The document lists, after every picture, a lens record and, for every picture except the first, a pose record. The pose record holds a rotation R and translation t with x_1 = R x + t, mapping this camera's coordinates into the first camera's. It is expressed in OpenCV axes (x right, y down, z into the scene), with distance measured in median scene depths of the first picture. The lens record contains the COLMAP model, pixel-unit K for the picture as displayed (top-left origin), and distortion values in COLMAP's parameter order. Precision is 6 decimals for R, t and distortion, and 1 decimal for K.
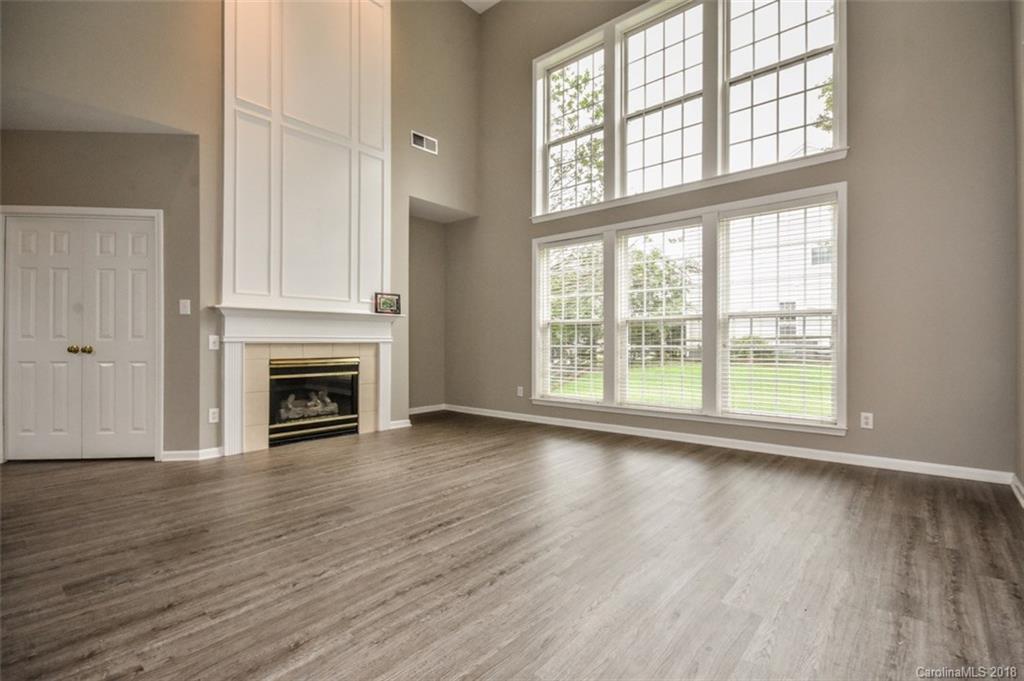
lens RADIAL K [[471.7, 0, 512.0], [0, 471.7, 340.5], [0, 0, 1]] dist [0.002428, -0.000186]
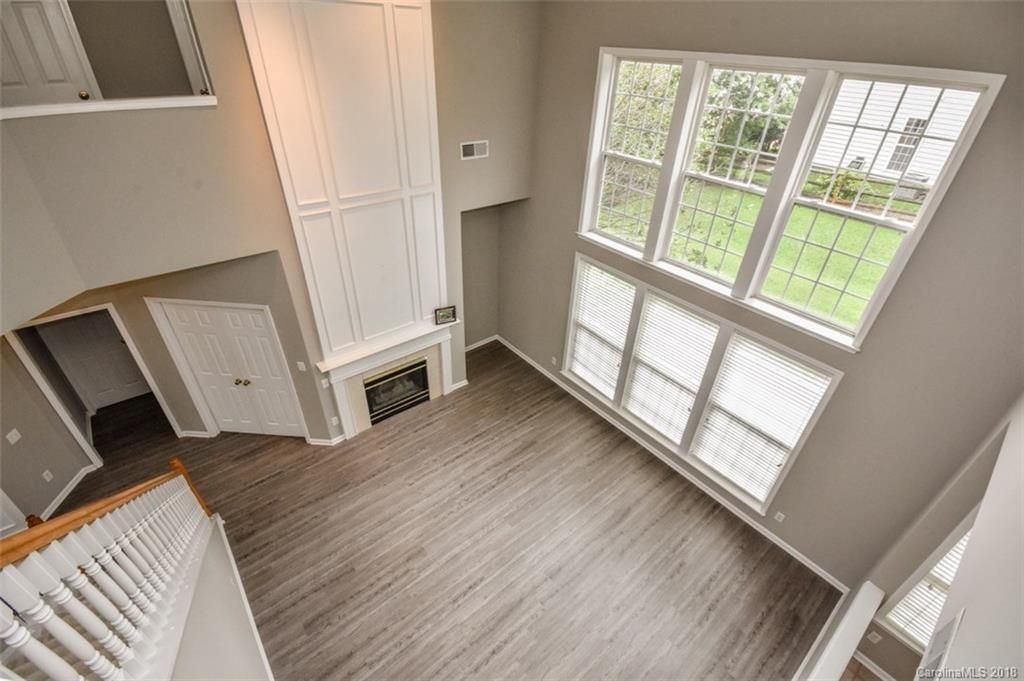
lens RADIAL K [[445.5, 0, 512.0], [0, 445.5, 340.5], [0, 0, 1]] dist [0.002437, 0.000509]
pose [[0.985563, 0.117824, -0.121587, 0.061678], [-0.030334, 0.829394, 0.557841, -0.793987], [0.166570, -0.546099, 0.820994, 0.062198]]
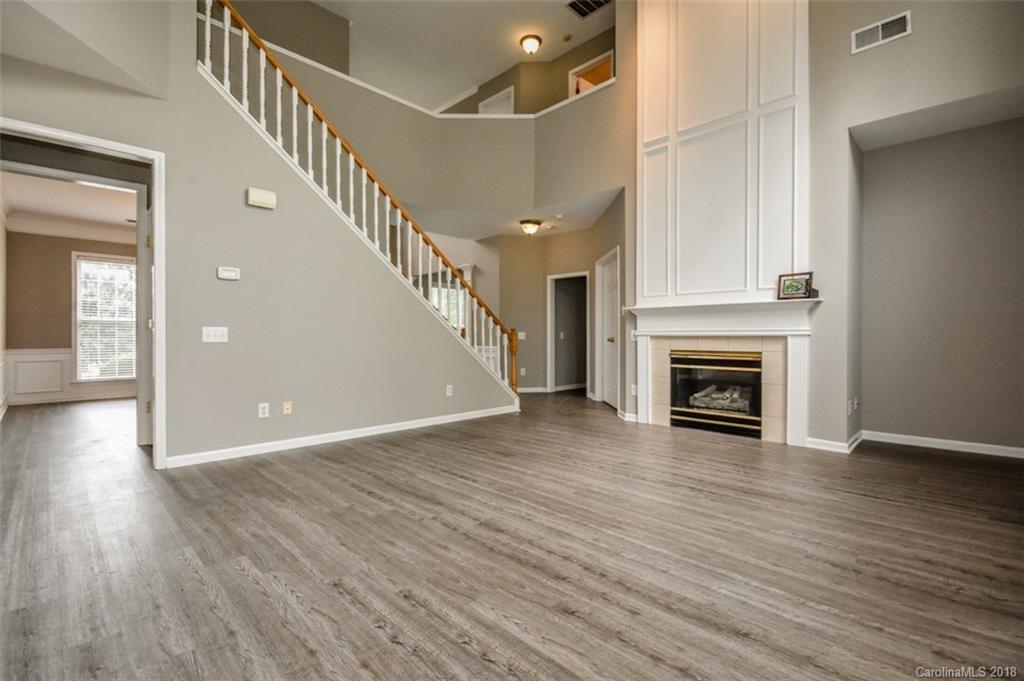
lens RADIAL K [[450.6, 0, 526.7], [0, 450.6, 337.4], [0, 0, 1]] dist [-0.001475, -0.000210]
pose [[-0.043811, 0.004071, -0.999032, 0.605825], [0.004836, 0.999981, 0.003863, 0.002671], [0.999028, -0.004662, -0.043830, 0.692887]]
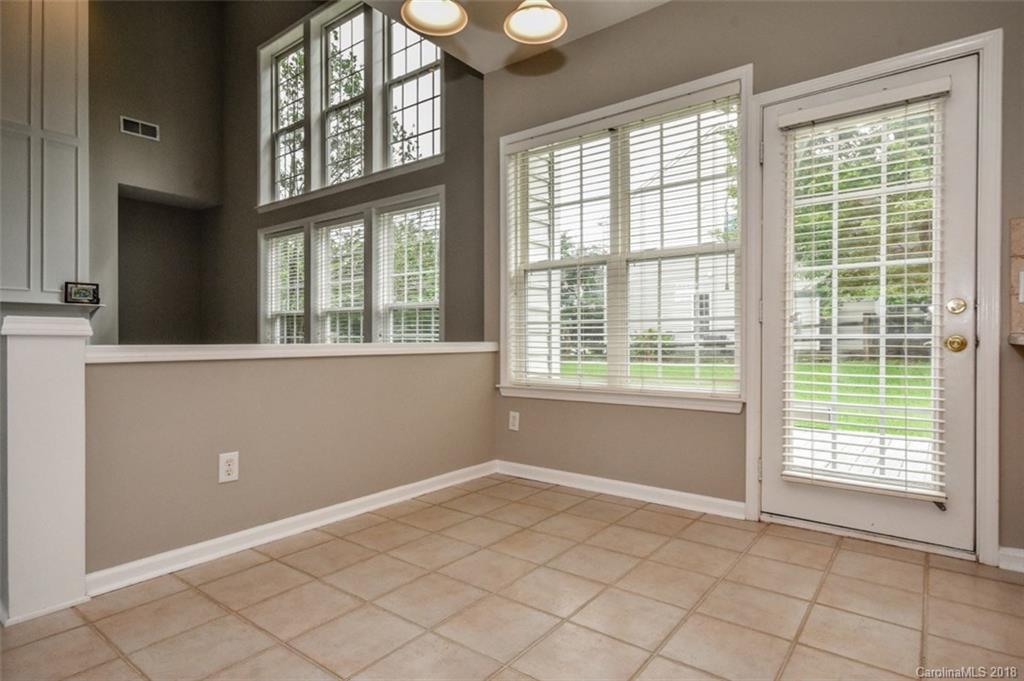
lens RADIAL K [[530.0, 0, 512.0], [0, 530.0, 340.5], [0, 0, 1]] dist [-0.001634, -0.000705]
pose [[0.996717, -0.000771, 0.080959, 0.642382], [0.000089, 0.999965, 0.008421, 0.013341], [-0.080962, -0.008387, 0.996682, -0.206357]]
